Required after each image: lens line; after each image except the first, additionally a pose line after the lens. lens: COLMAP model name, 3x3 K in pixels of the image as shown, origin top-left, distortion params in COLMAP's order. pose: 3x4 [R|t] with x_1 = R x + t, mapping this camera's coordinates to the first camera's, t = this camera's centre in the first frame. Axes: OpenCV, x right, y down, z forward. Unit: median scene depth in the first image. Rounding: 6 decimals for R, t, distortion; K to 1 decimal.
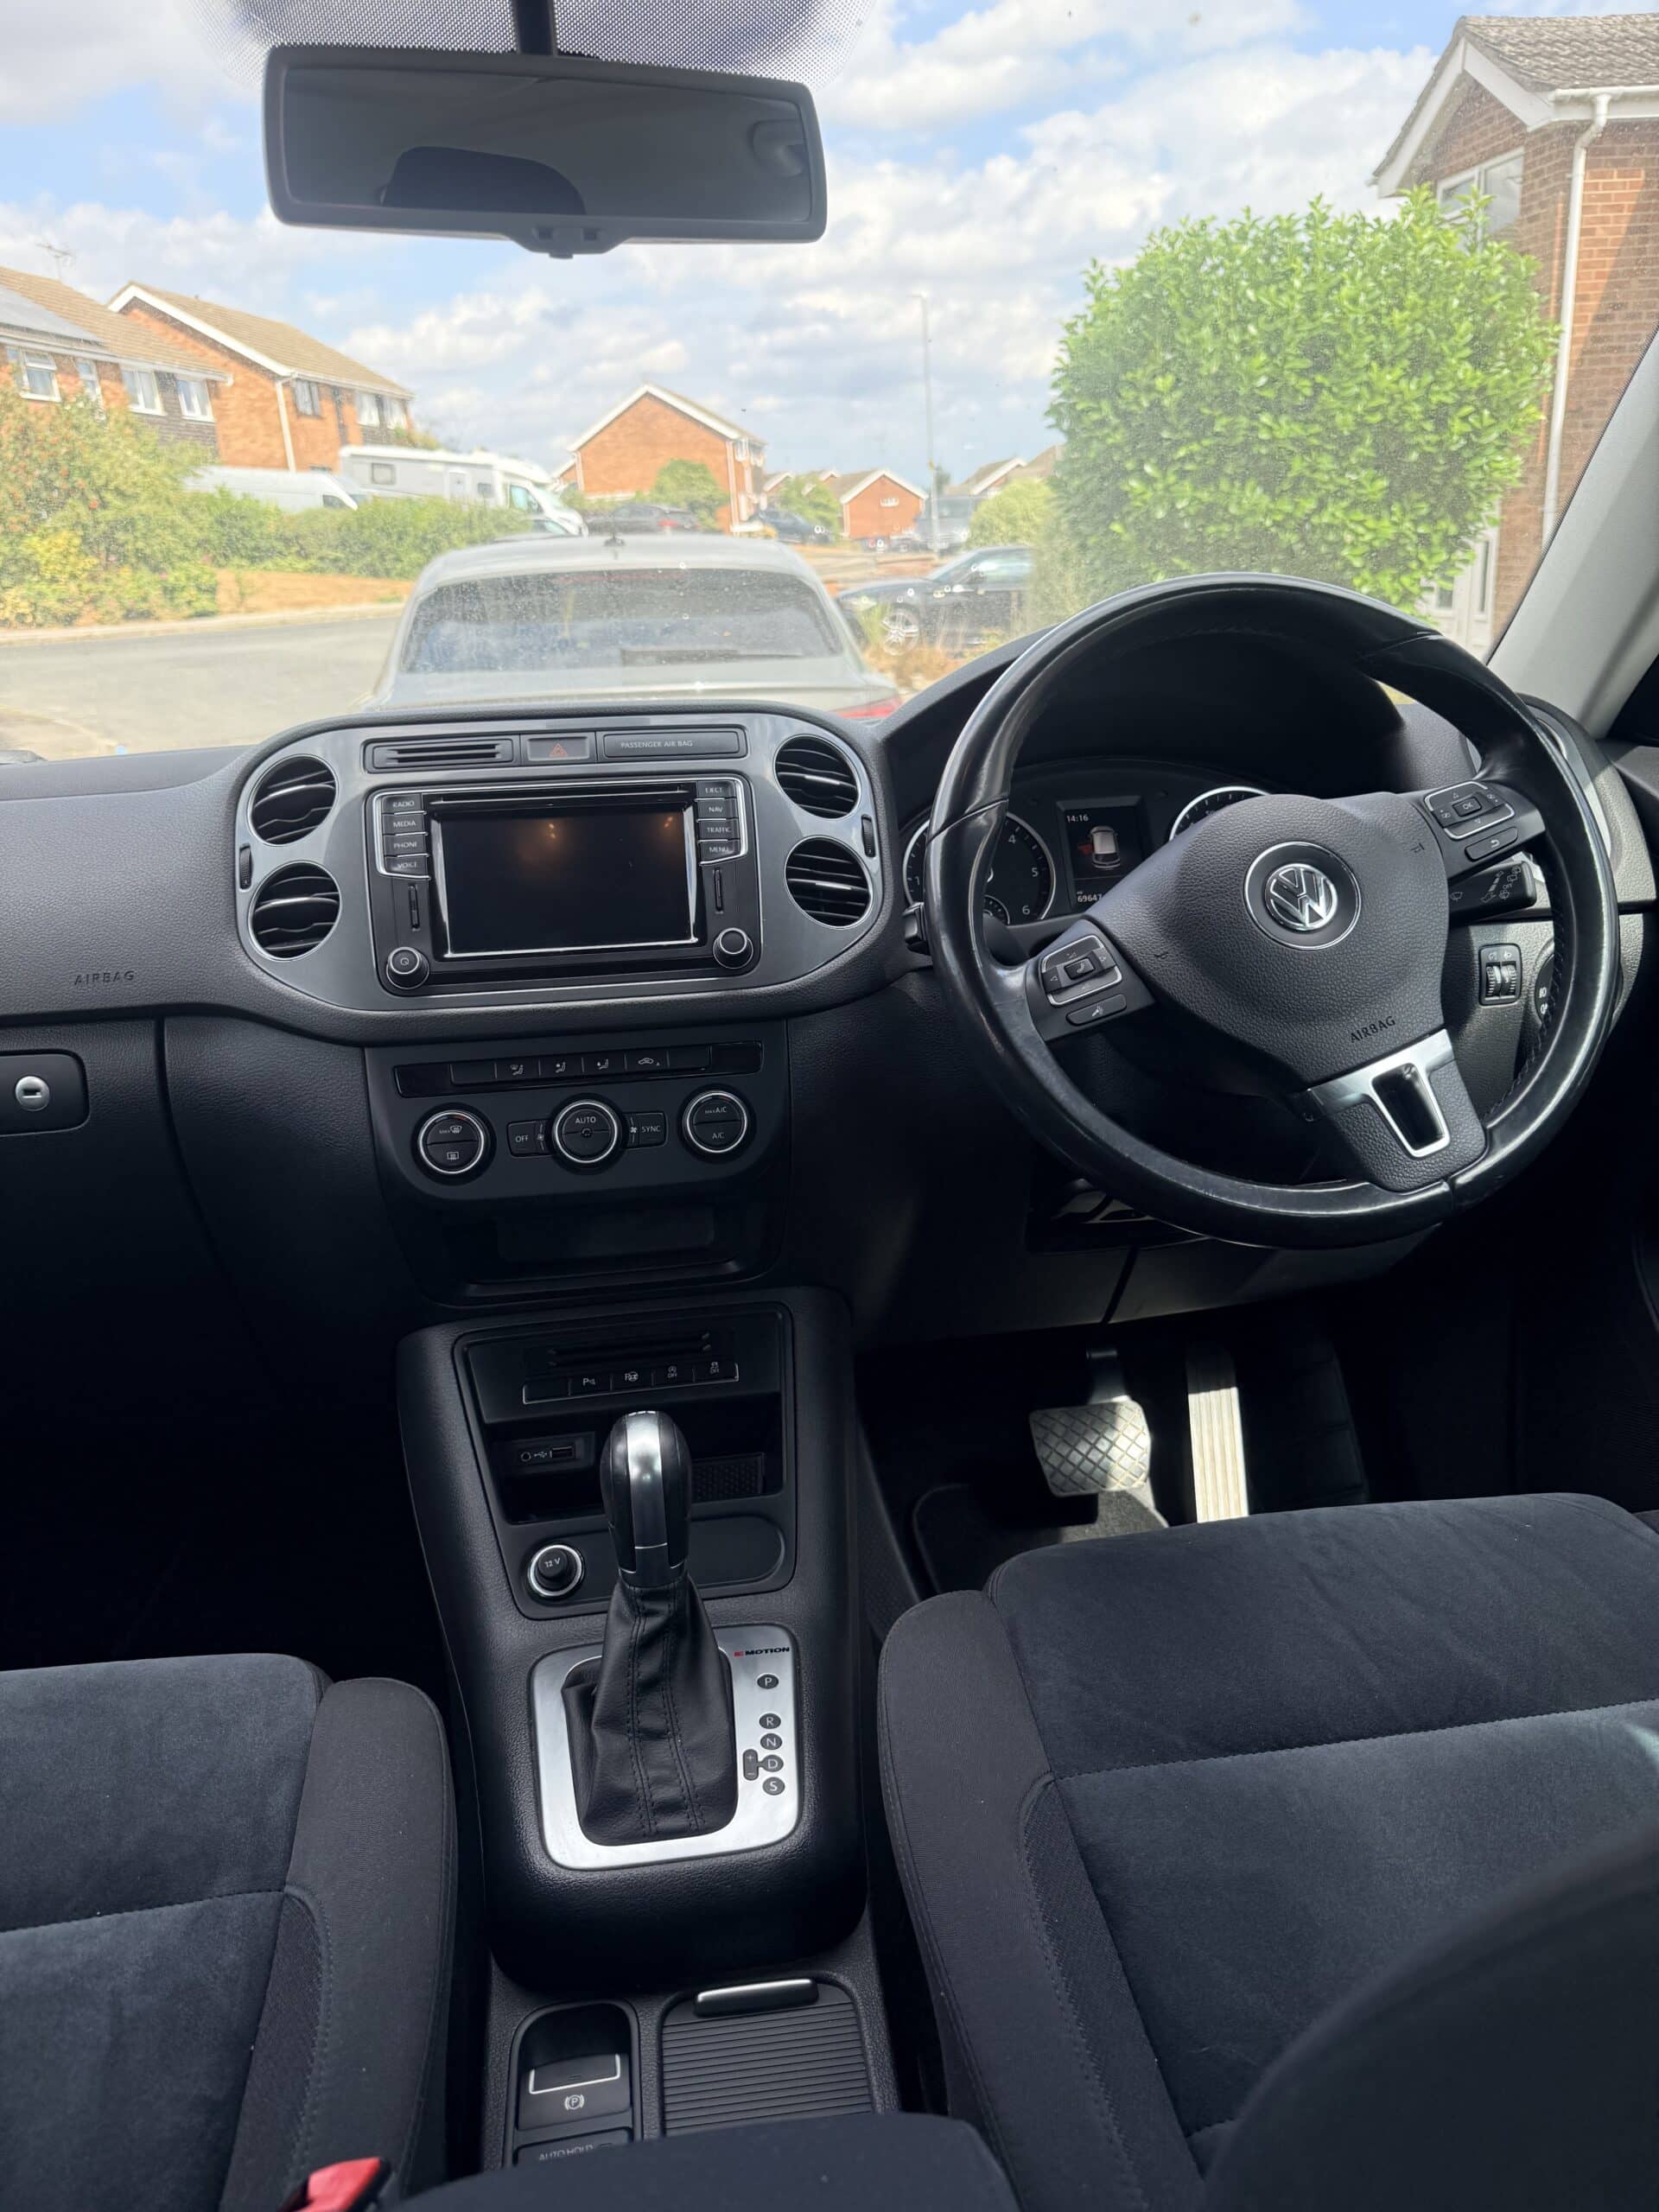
lens RADIAL K [[1621.3, 0, 829.5], [0, 1621.3, 1106.0], [0, 0, 1]] dist [-0.010145, -0.000282]
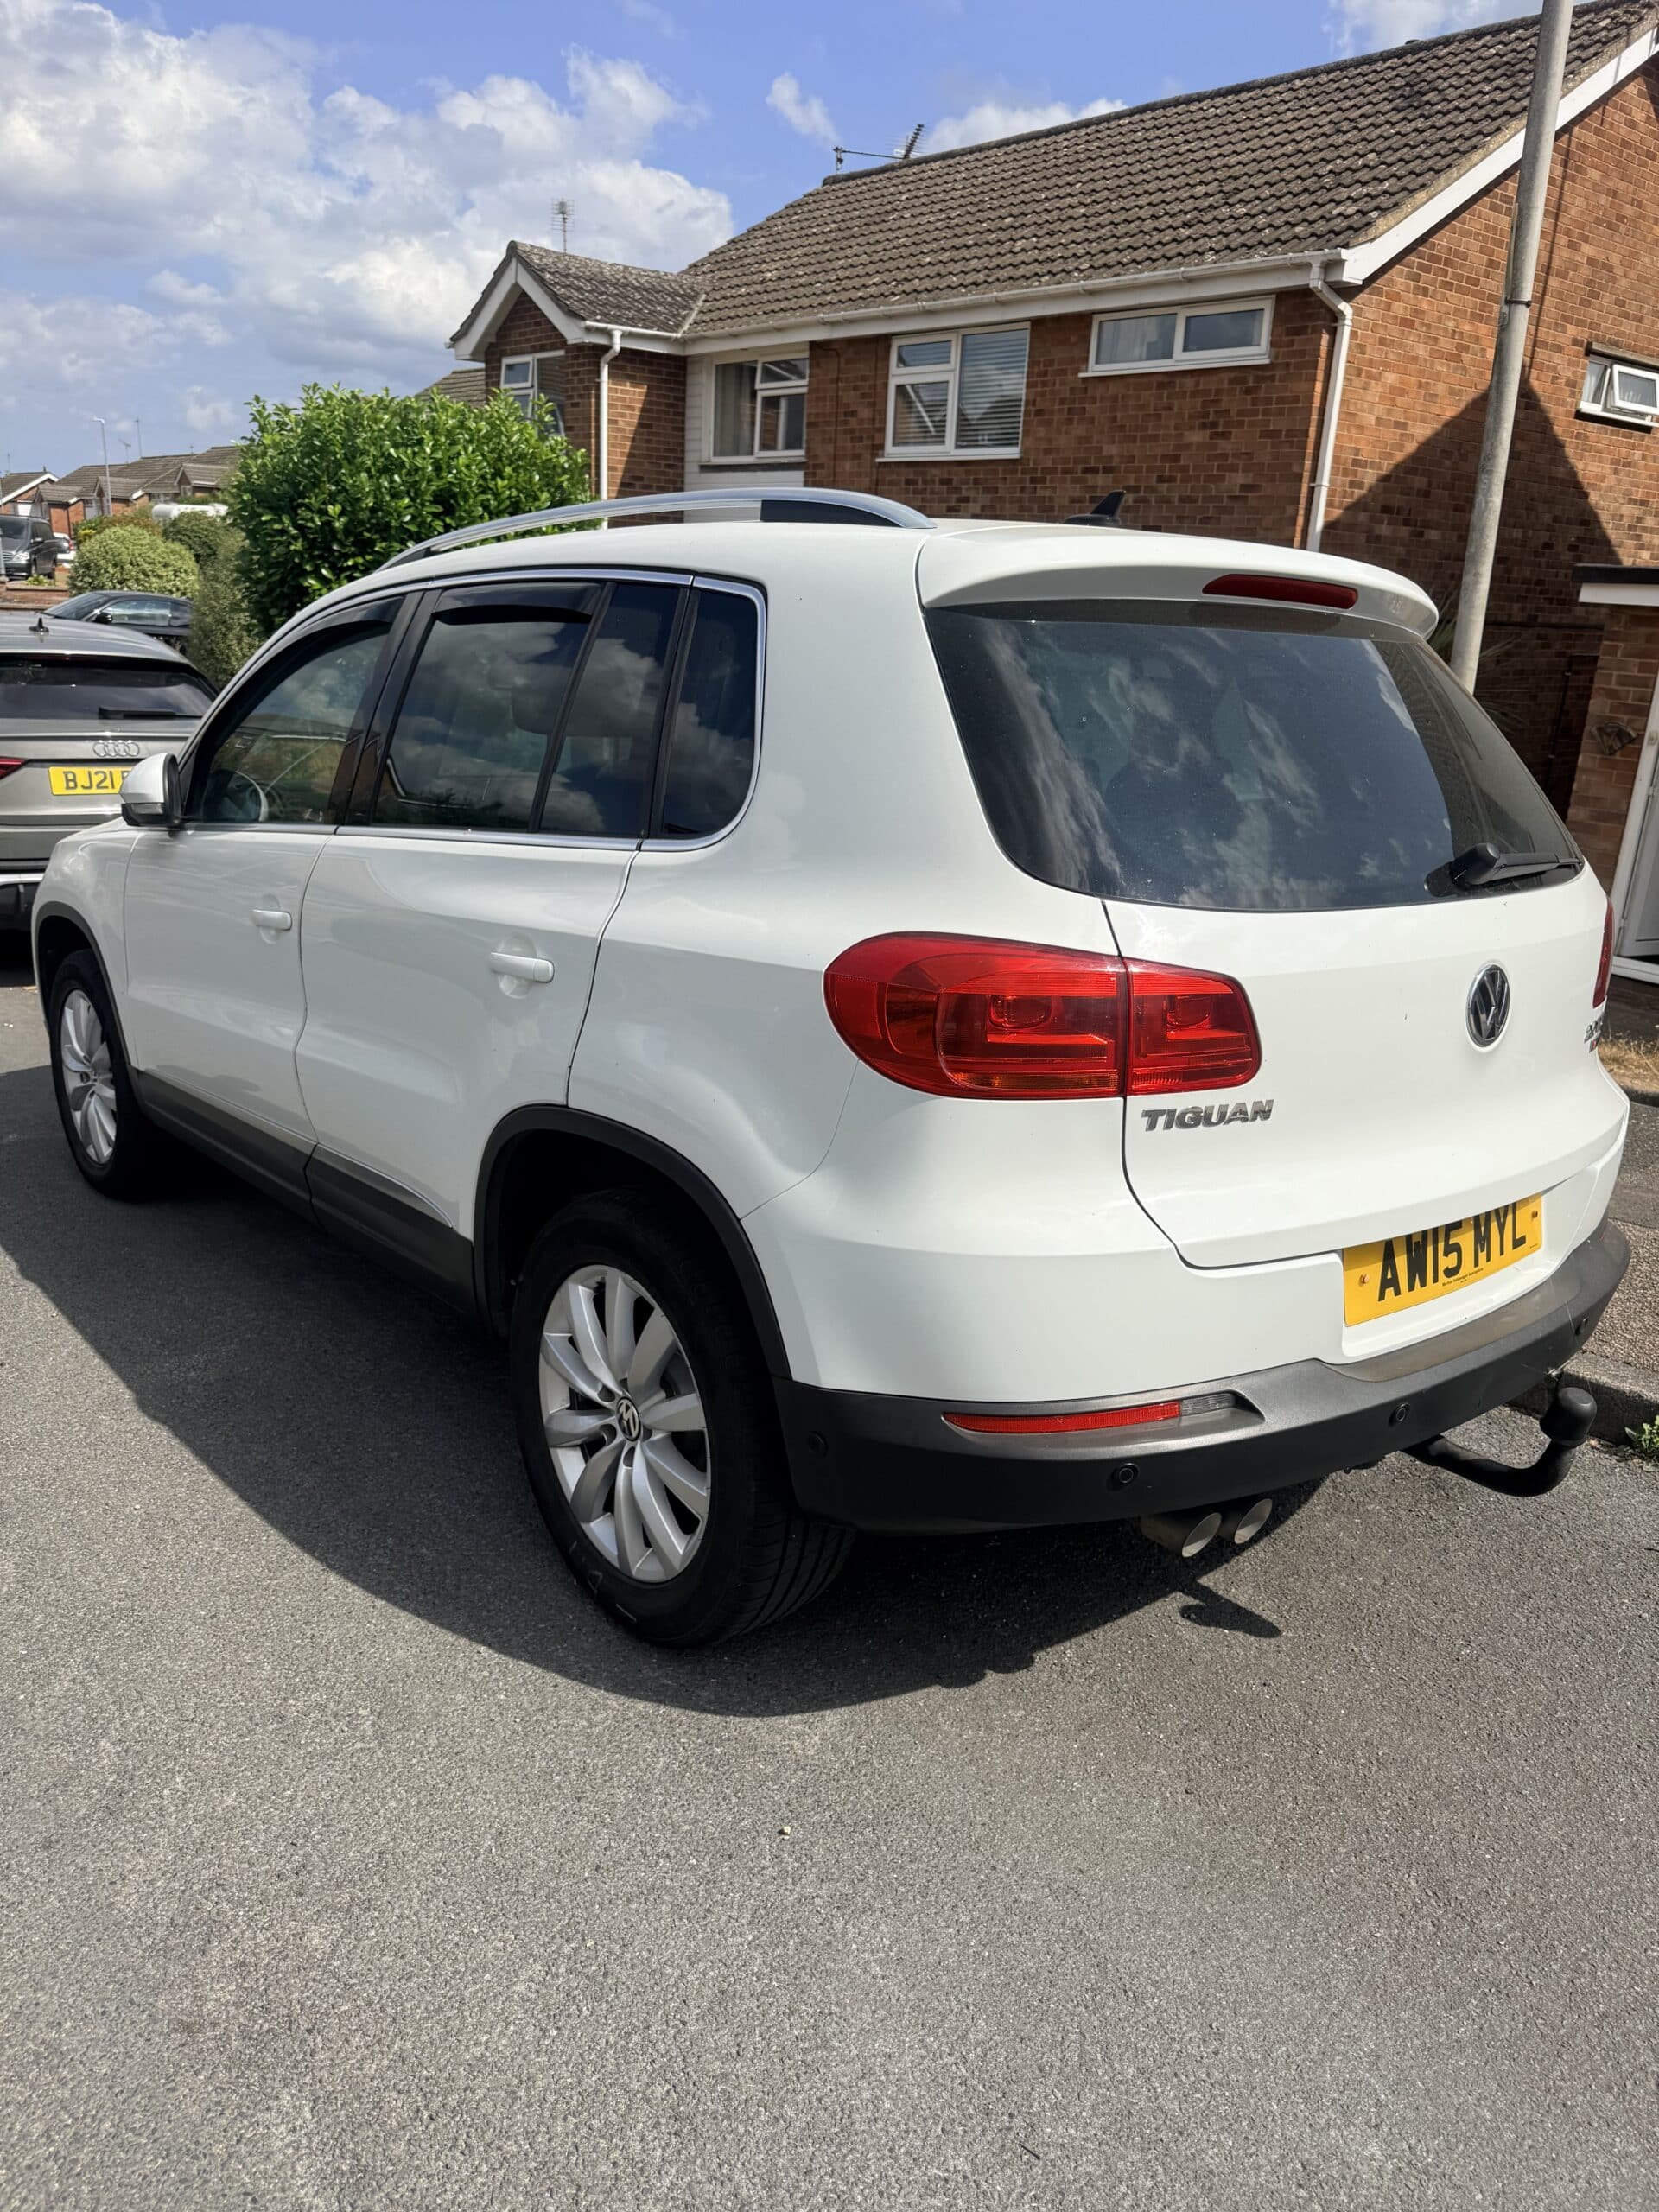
lens RADIAL K [[1621.3, 0, 829.5], [0, 1621.3, 1106.0], [0, 0, 1]] dist [-0.010145, -0.000282]
pose [[0.847960, -0.070559, 0.525343, -0.171159], [0.081934, 0.996636, 0.001608, 0.066606], [-0.523690, 0.041680, 0.850889, -0.303789]]
